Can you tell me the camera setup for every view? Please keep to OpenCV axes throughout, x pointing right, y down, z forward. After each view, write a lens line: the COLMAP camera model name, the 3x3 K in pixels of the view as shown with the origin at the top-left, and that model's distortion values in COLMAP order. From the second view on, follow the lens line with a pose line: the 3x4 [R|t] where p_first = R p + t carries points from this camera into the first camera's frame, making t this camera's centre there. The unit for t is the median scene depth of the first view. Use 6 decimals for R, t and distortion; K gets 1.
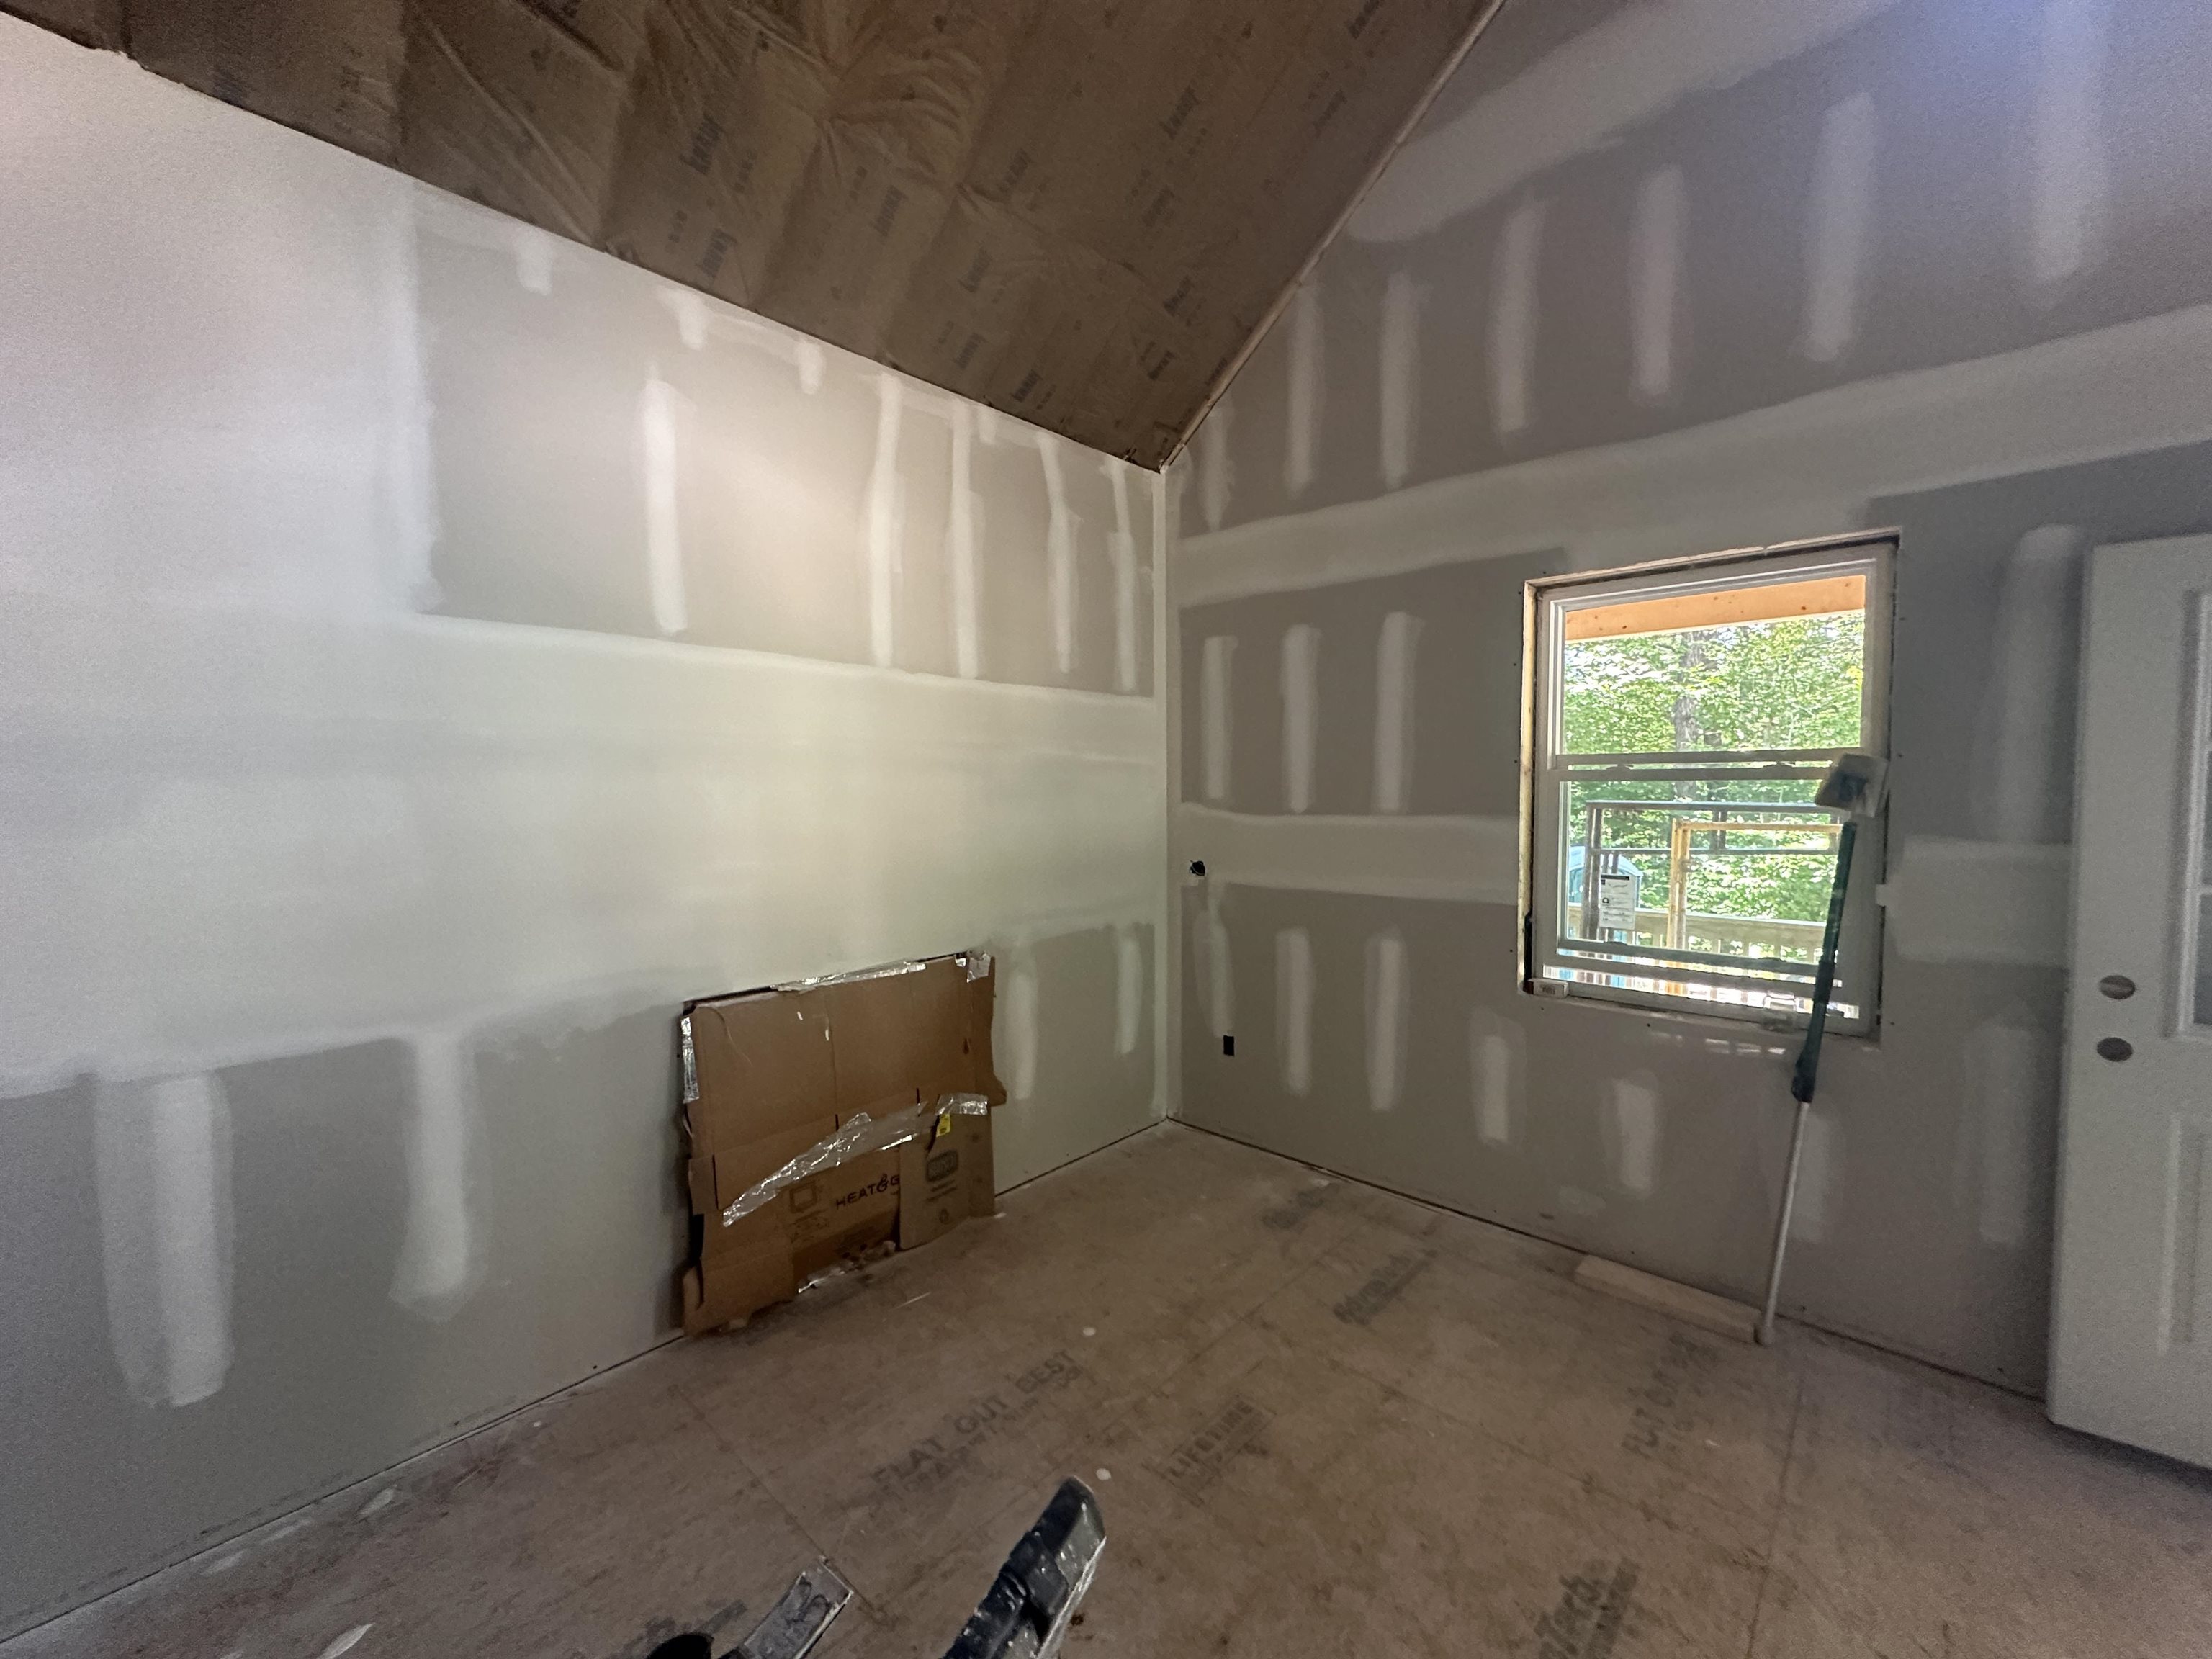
lens RADIAL K [[887.4, 0, 1106.0], [0, 887.4, 829.5], [0, 0, 1]] dist [-0.000447, 0.000724]
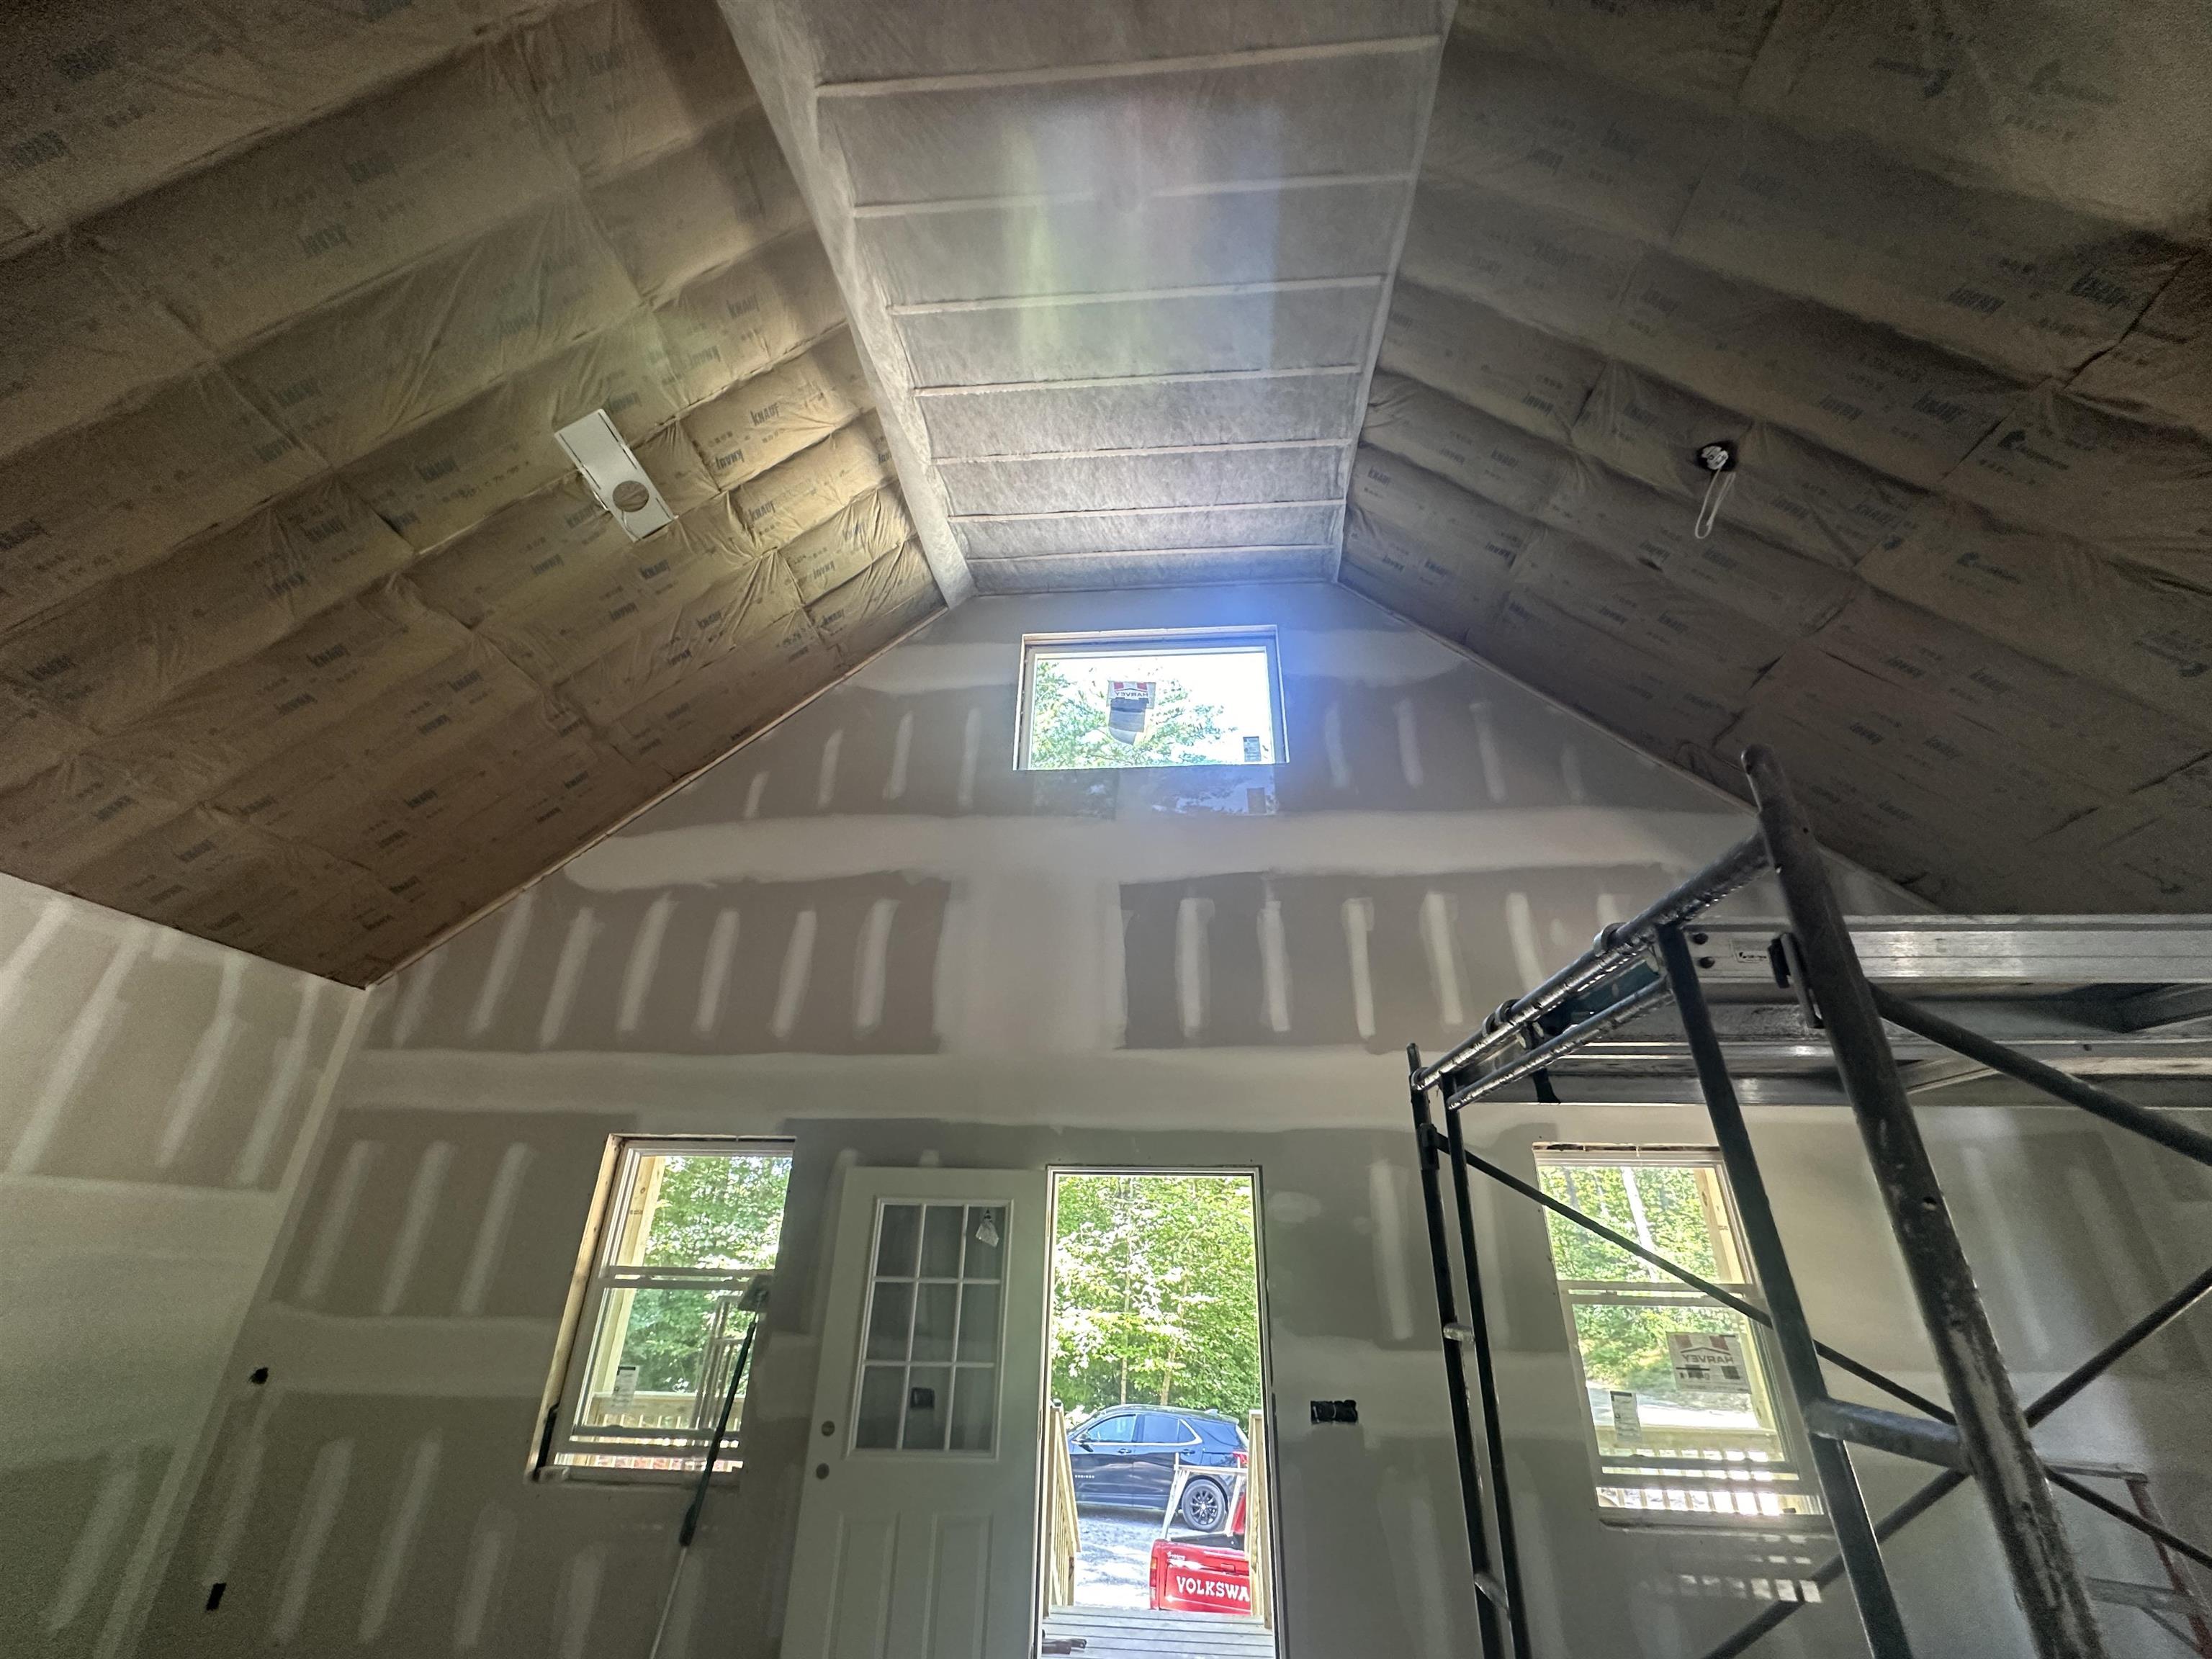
lens RADIAL K [[887.4, 0, 1106.0], [0, 887.4, 829.5], [0, 0, 1]] dist [-0.000447, 0.000724]
pose [[0.787152, 0.285721, 0.546585, 0.157286], [0.009158, 0.880709, -0.473570, -0.020182], [-0.616691, 0.377777, 0.690635, -0.628105]]
